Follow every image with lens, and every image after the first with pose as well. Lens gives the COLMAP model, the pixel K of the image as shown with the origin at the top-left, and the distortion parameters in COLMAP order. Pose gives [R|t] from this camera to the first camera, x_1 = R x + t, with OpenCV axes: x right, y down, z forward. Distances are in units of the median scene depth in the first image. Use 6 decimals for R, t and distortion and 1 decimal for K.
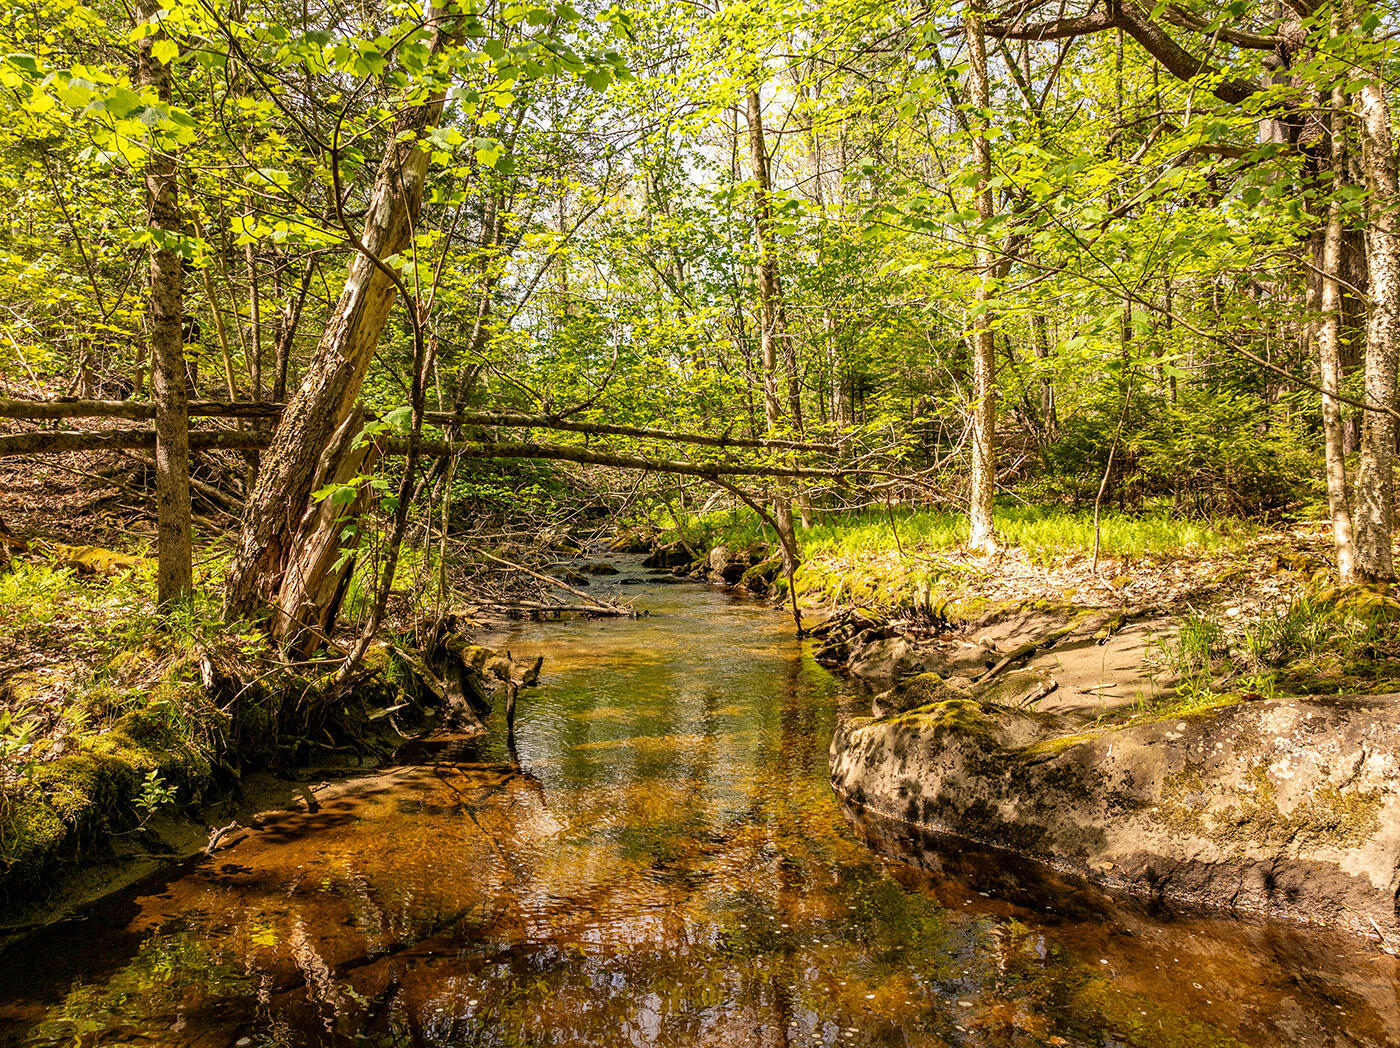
lens RADIAL K [[991.4, 0, 701.2], [0, 991.4, 516.4], [0, 0, 1]] dist [-0.036019, 0.017199]
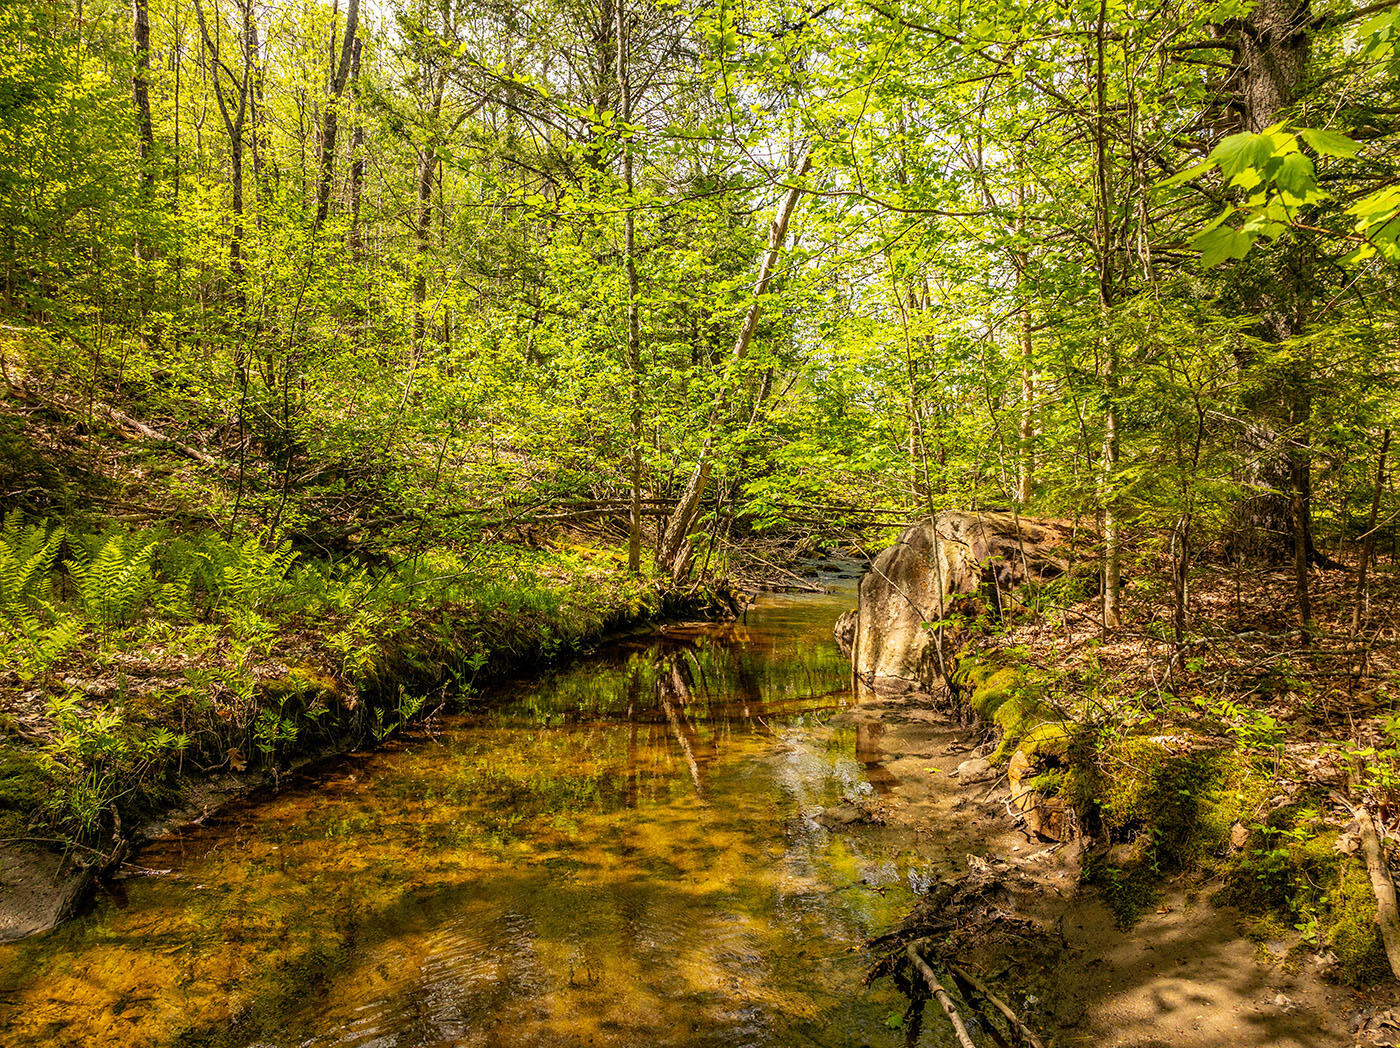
lens RADIAL K [[991.4, 0, 687.0], [0, 991.4, 523.3], [0, 0, 1]] dist [-0.036019, 0.017199]
pose [[0.956698, 0.038344, -0.288545, 0.339929], [-0.036129, 0.999263, 0.013002, -0.065981], [0.288831, -0.002014, 0.957378, -1.308598]]
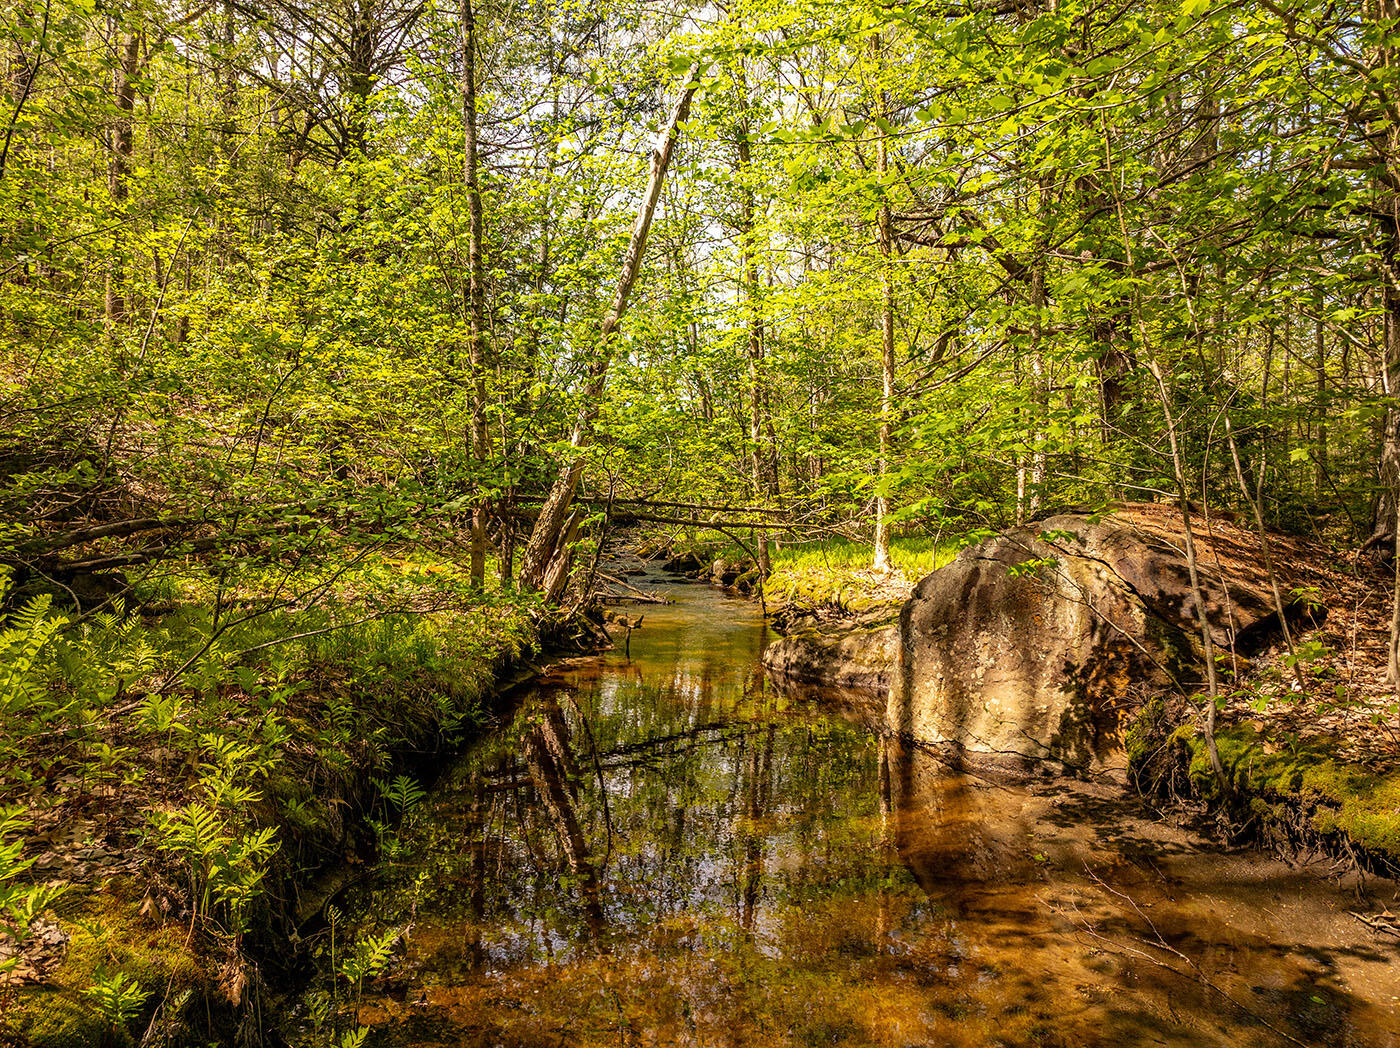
lens RADIAL K [[991.4, 0, 696.1], [0, 991.4, 519.0], [0, 0, 1]] dist [-0.036019, 0.017199]
pose [[0.999449, 0.033037, -0.003307, -0.027211], [-0.033026, 0.999449, 0.003329, -0.065392], [0.003416, -0.003218, 0.999989, -0.917646]]
